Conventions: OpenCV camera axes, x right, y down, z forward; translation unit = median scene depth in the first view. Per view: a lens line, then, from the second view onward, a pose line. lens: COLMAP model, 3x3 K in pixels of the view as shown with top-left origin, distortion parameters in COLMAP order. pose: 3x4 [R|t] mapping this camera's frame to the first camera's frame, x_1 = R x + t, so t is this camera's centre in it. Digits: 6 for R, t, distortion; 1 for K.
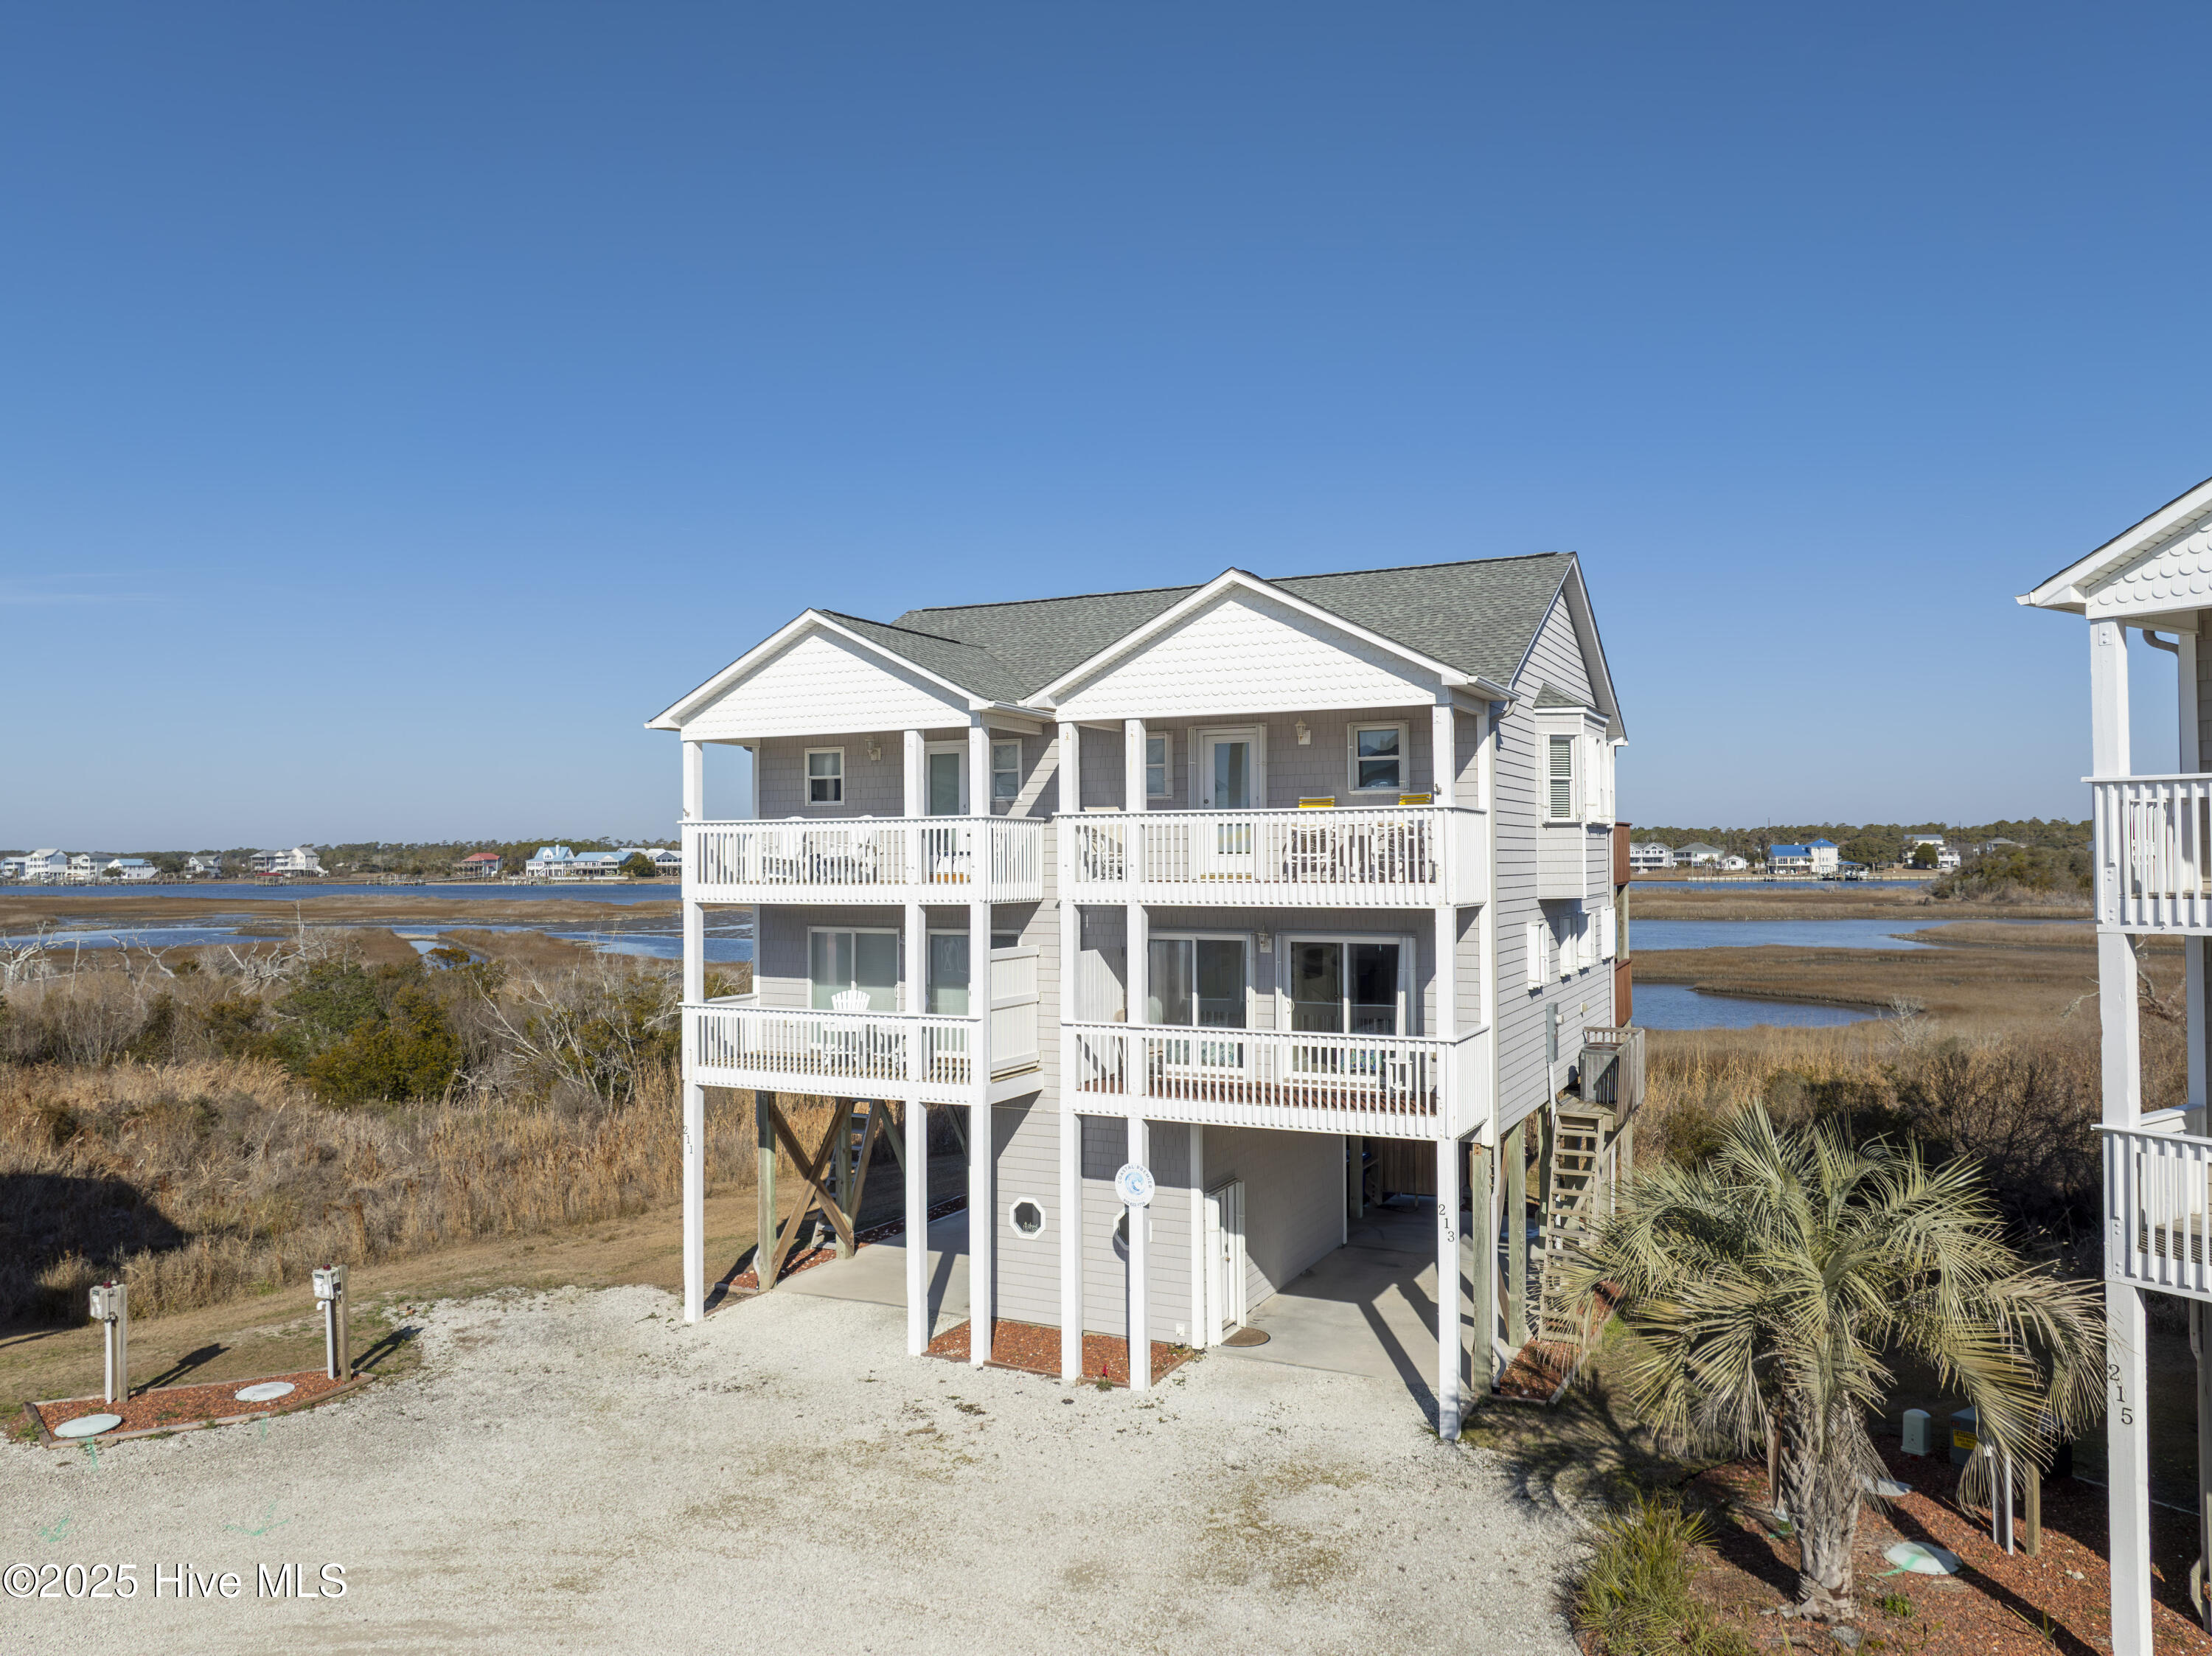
lens RADIAL K [[1562.1, 0, 1111.4], [0, 1562.1, 824.3], [0, 0, 1]] dist [-0.038036, 0.000944]
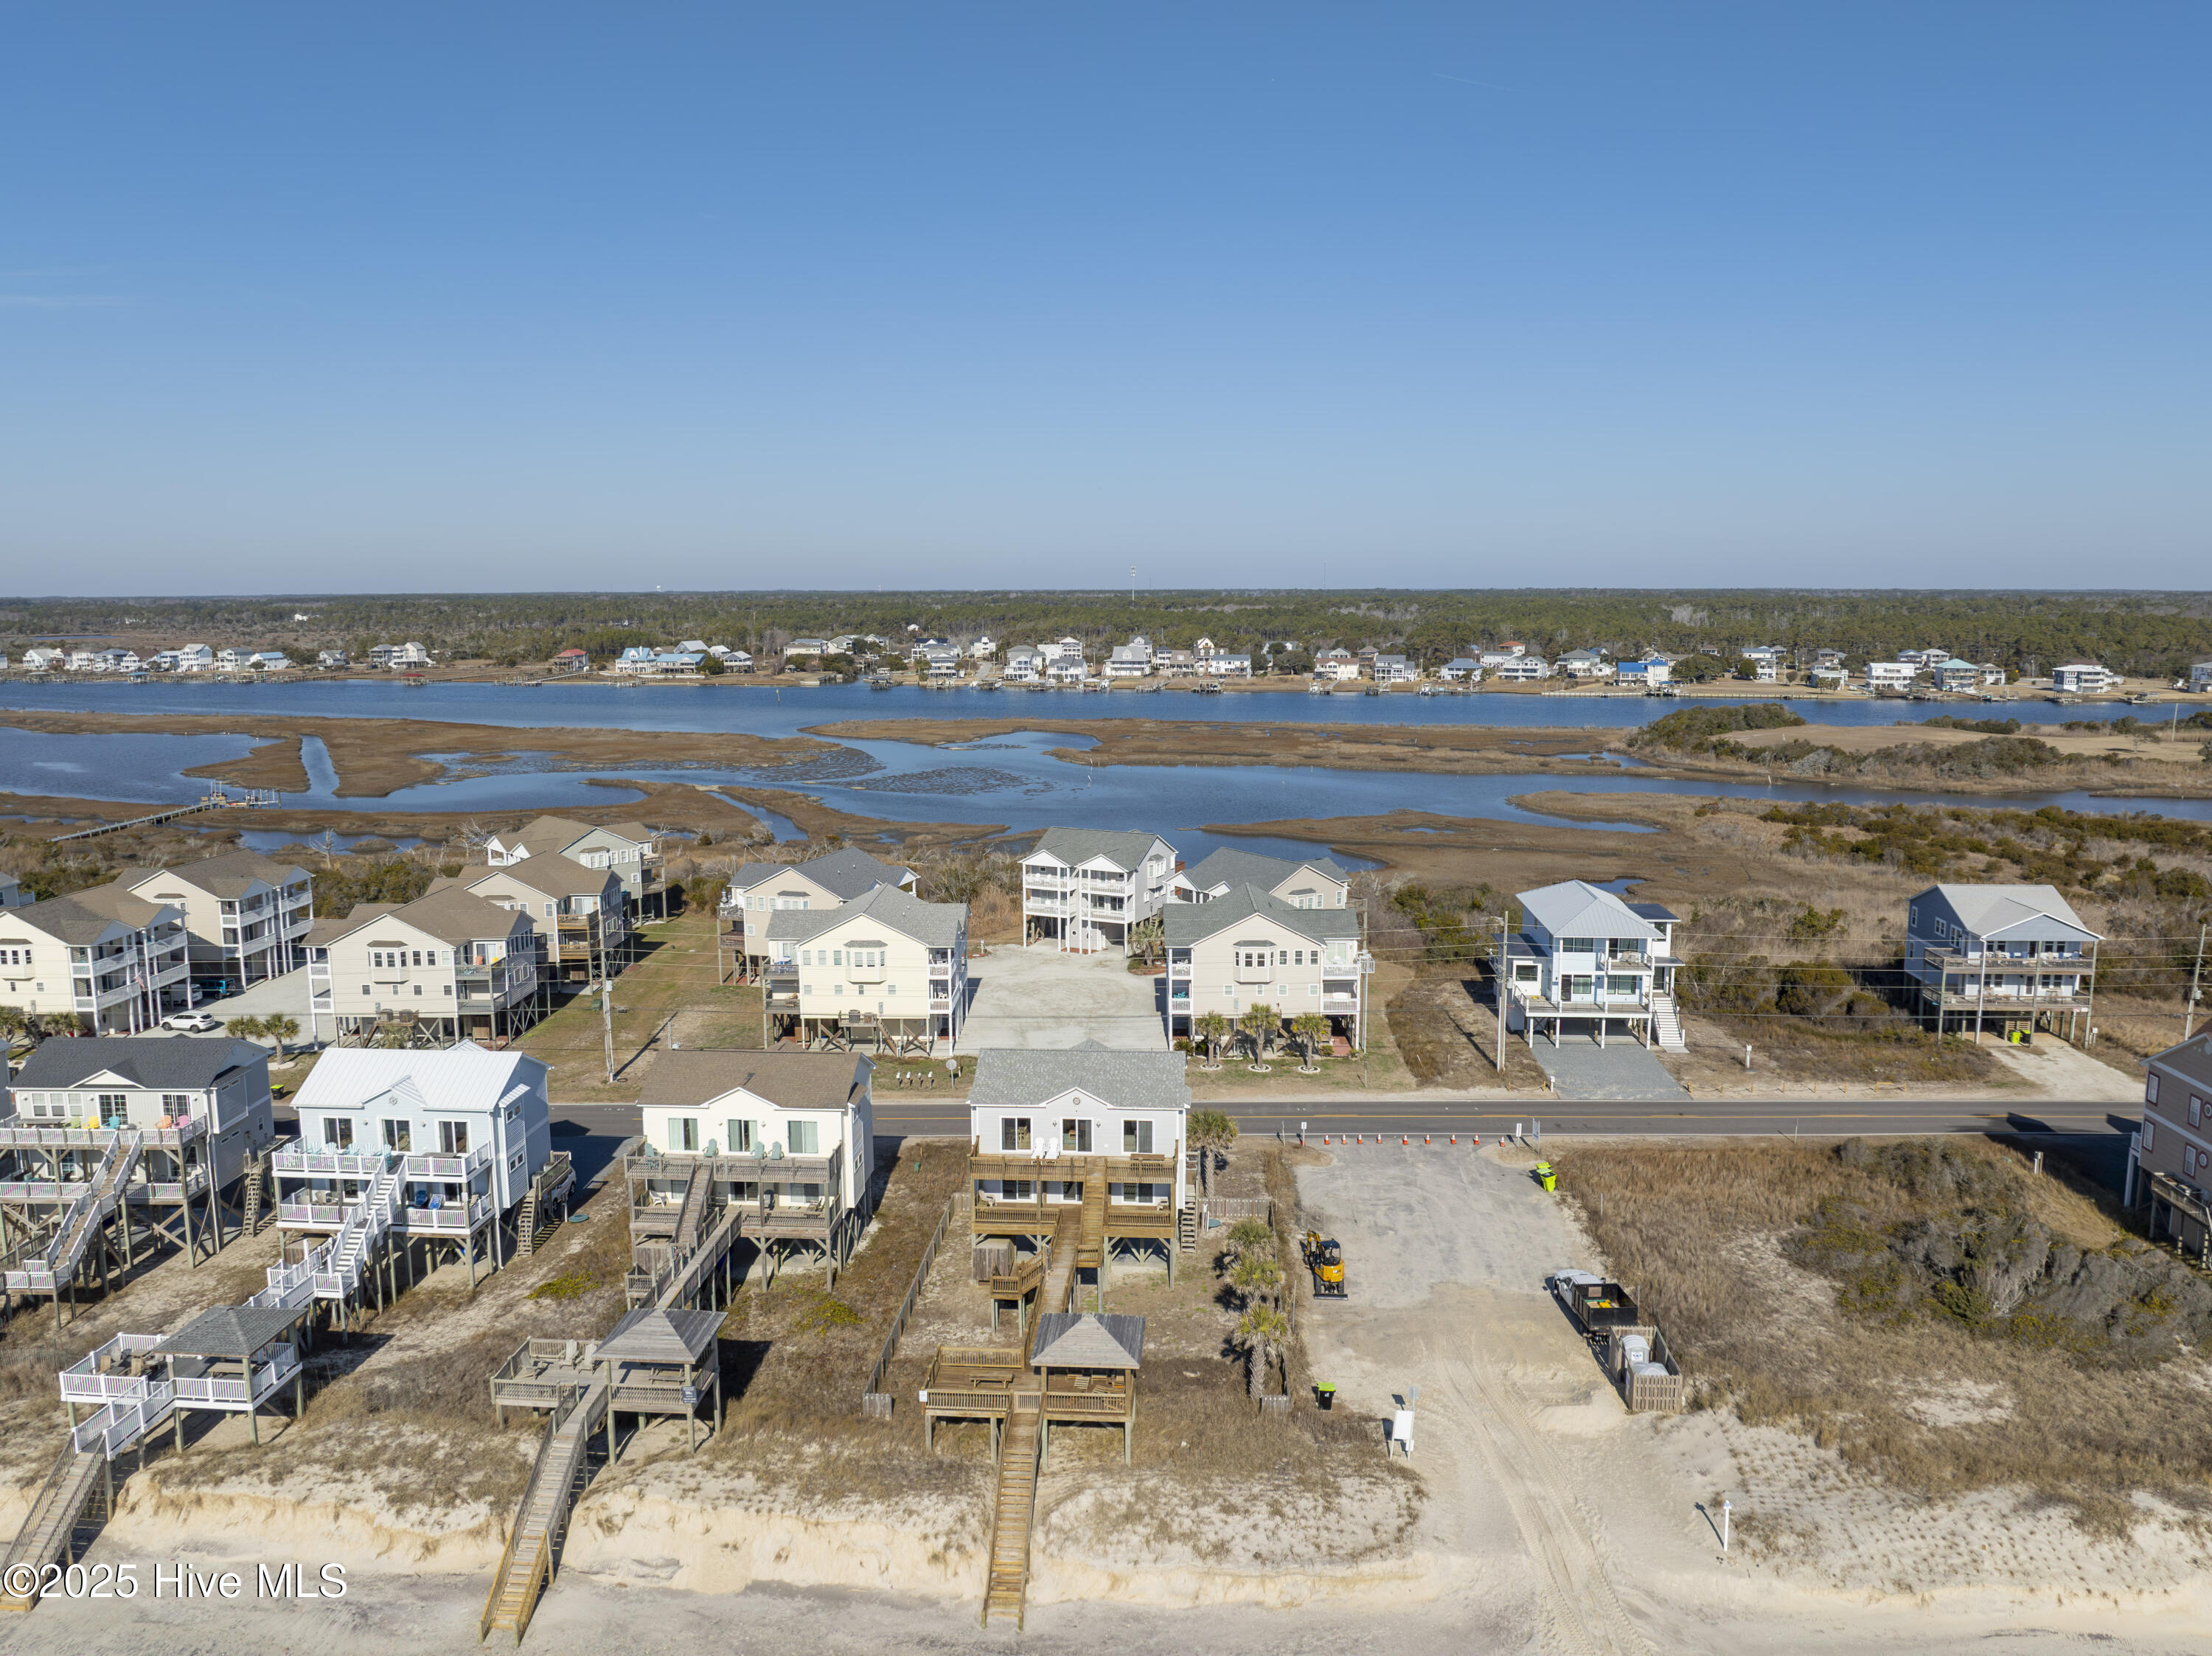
lens RADIAL K [[1539.7, 0, 1110.8], [0, 1539.7, 815.8], [0, 0, 1]] dist [-0.041842, -0.008153]
pose [[0.999980, 0.002380, 0.005844, 0.072327], [-0.003278, 0.987322, 0.158695, -1.450302], [-0.005392, -0.158711, 0.987310, -6.098321]]
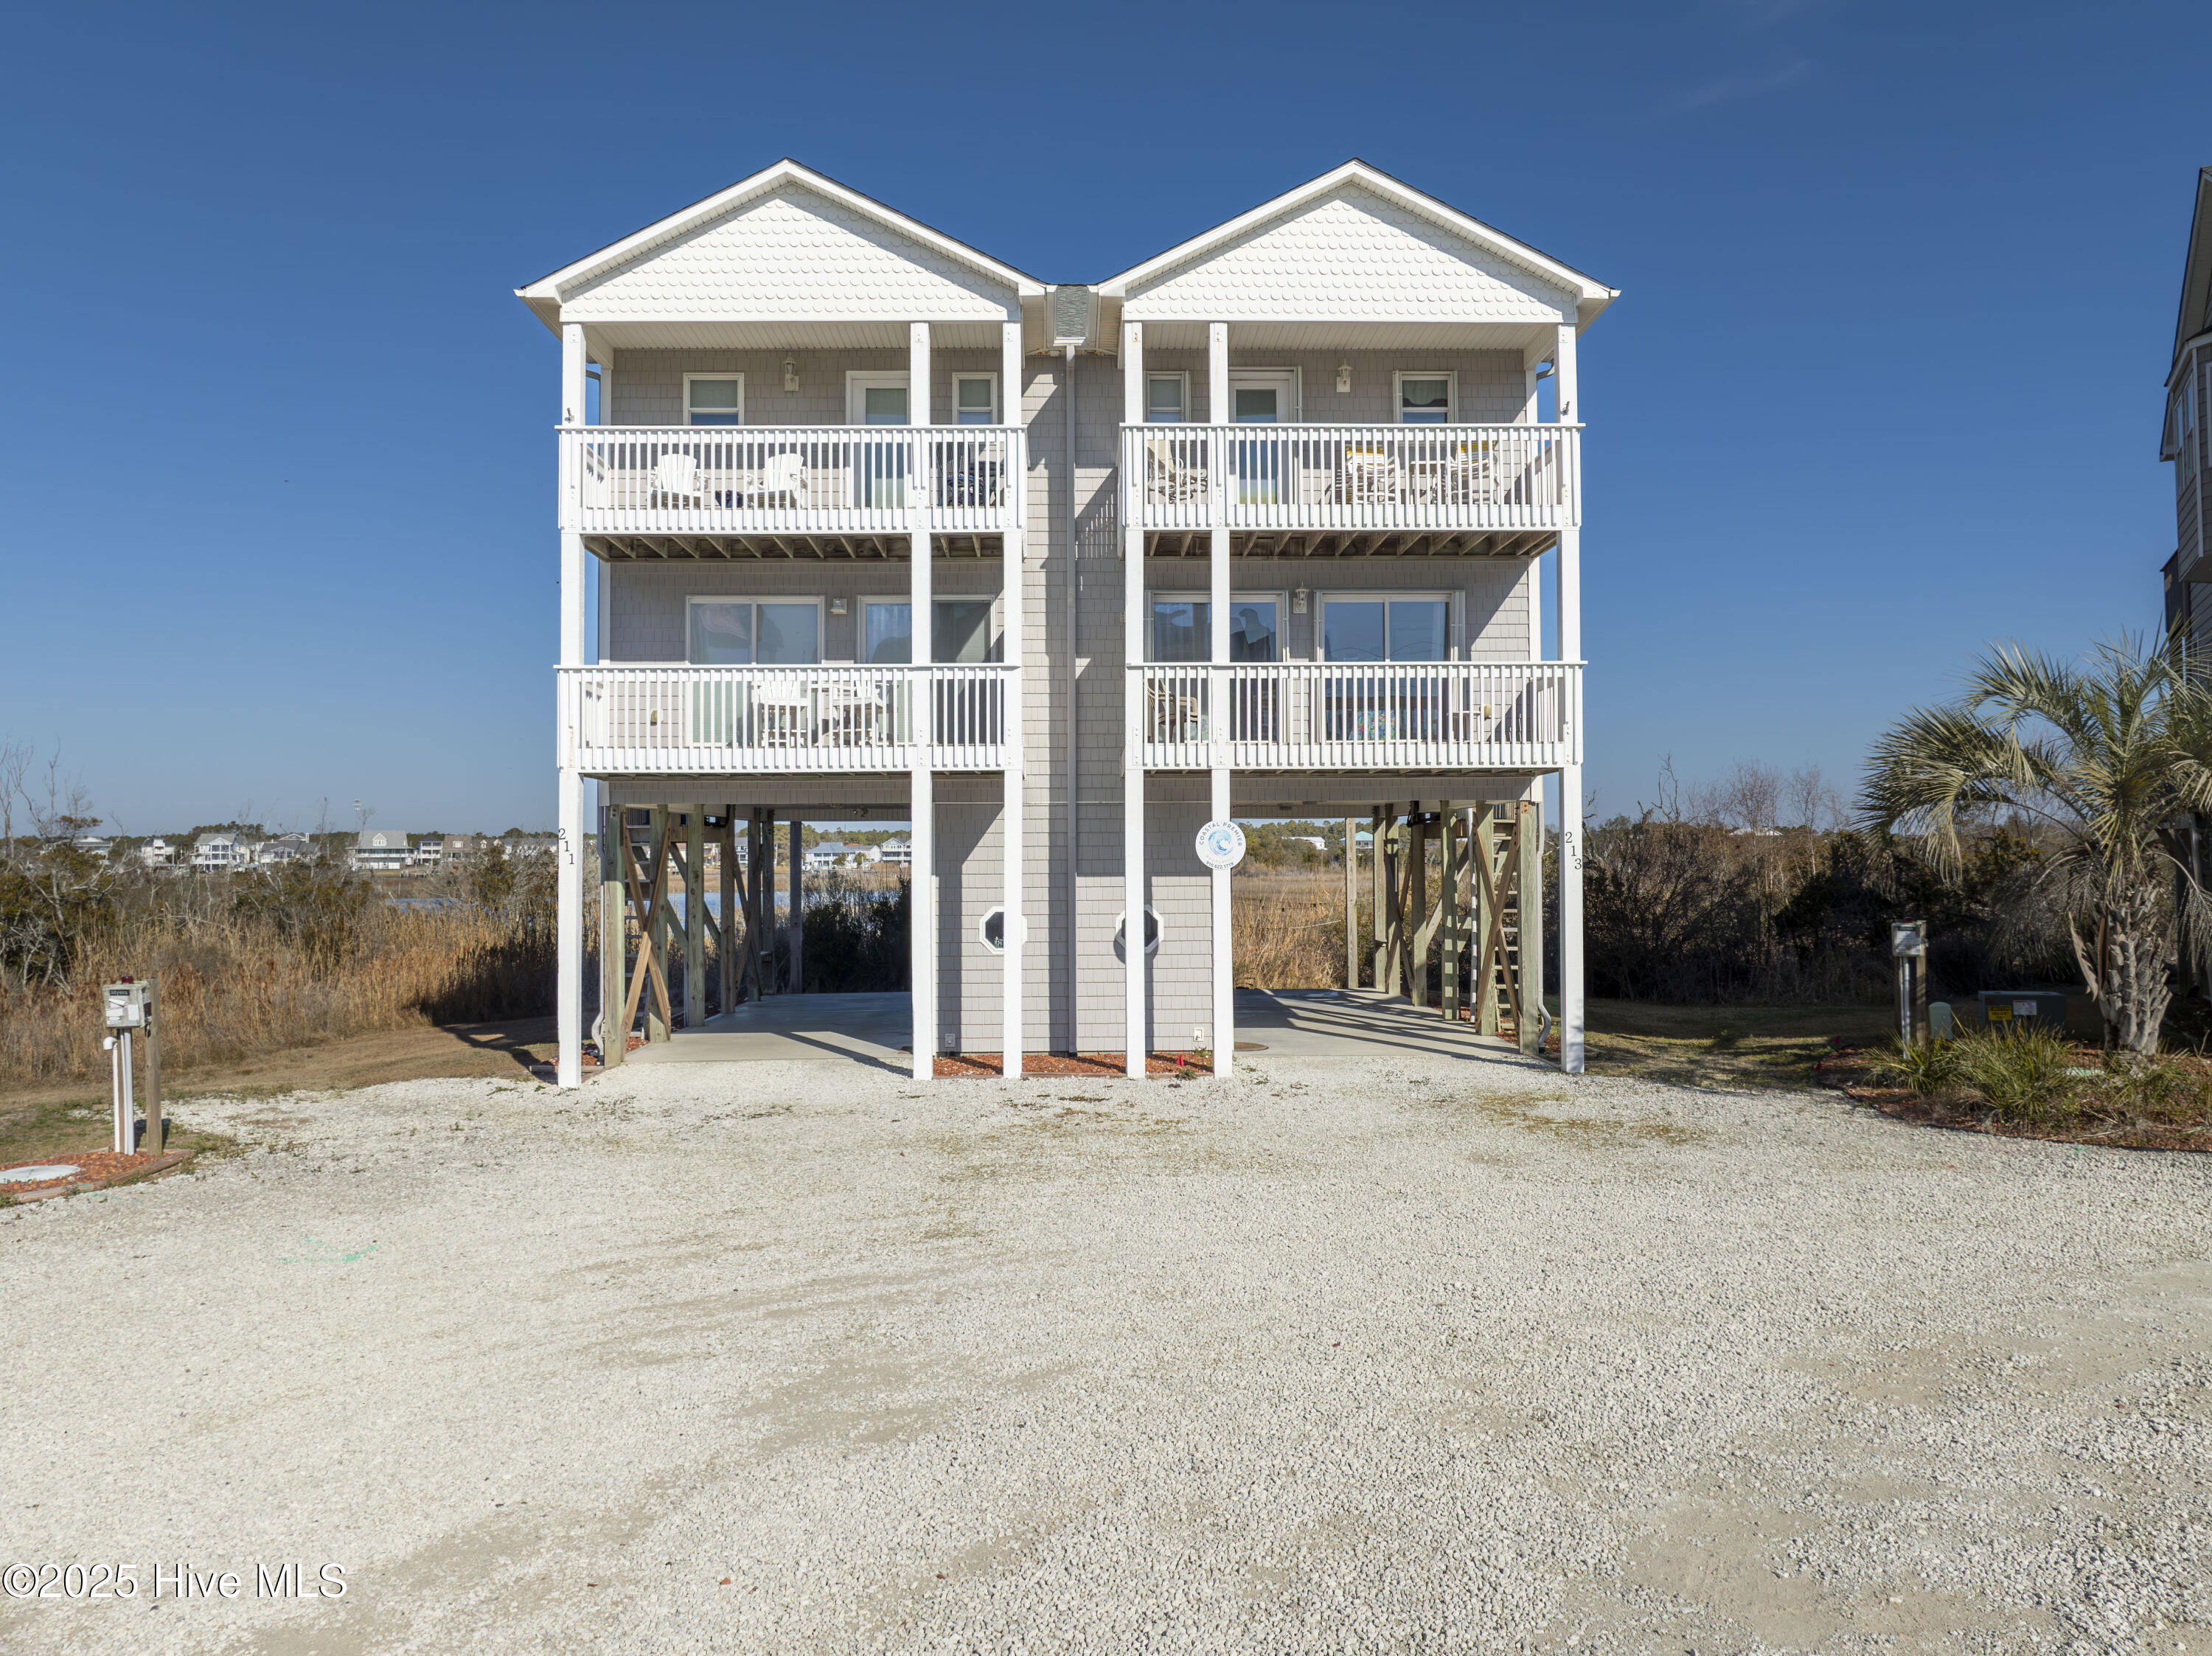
lens RADIAL K [[1562.1, 0, 1111.4], [0, 1562.1, 824.3], [0, 0, 1]] dist [-0.038036, 0.000944]
pose [[0.887422, 0.011071, 0.460824, -0.421411], [-0.009171, 0.999938, -0.006361, 0.212814], [-0.460866, 0.001419, 0.887469, 0.228332]]
